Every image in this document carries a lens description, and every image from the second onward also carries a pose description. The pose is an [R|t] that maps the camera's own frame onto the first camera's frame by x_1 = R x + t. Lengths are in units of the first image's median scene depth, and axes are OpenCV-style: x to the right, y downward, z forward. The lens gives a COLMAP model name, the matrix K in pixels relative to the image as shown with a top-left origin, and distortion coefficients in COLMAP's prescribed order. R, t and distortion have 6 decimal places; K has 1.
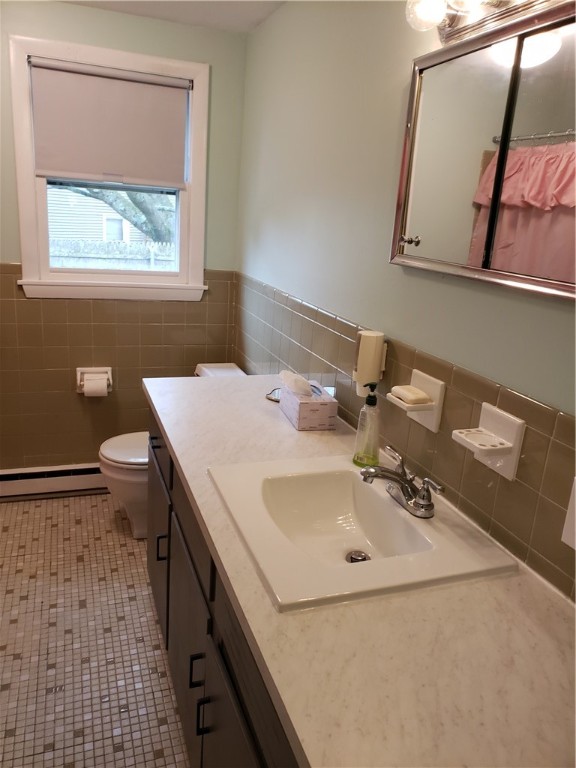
lens RADIAL K [[601.2, 0, 281.2], [0, 601.2, 388.4], [0, 0, 1]] dist [0.023723, -0.007813]
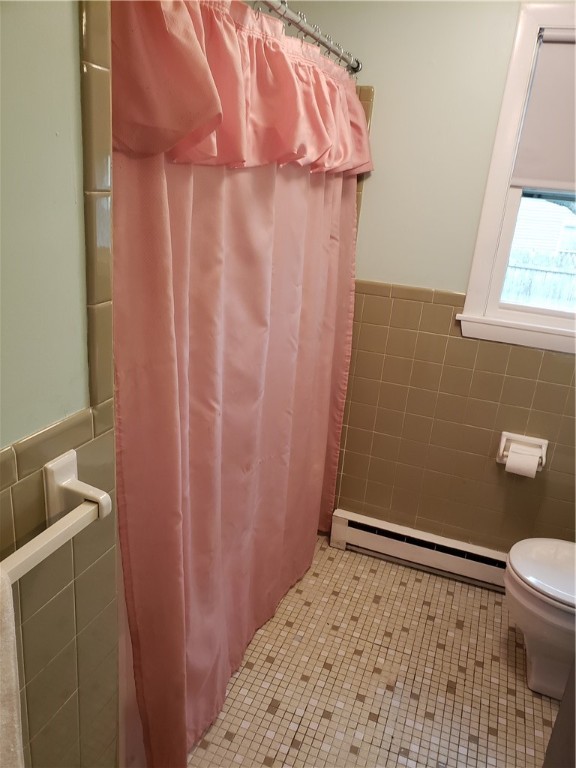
lens RADIAL K [[601.2, 0, 288.1], [0, 601.2, 379.3], [0, 0, 1]] dist [0.023723, -0.007813]
pose [[0.773486, 0.201499, -0.600930, -0.105722], [-0.213834, 0.975493, 0.051859, -0.084493], [0.596652, 0.088387, 0.797617, 0.222463]]
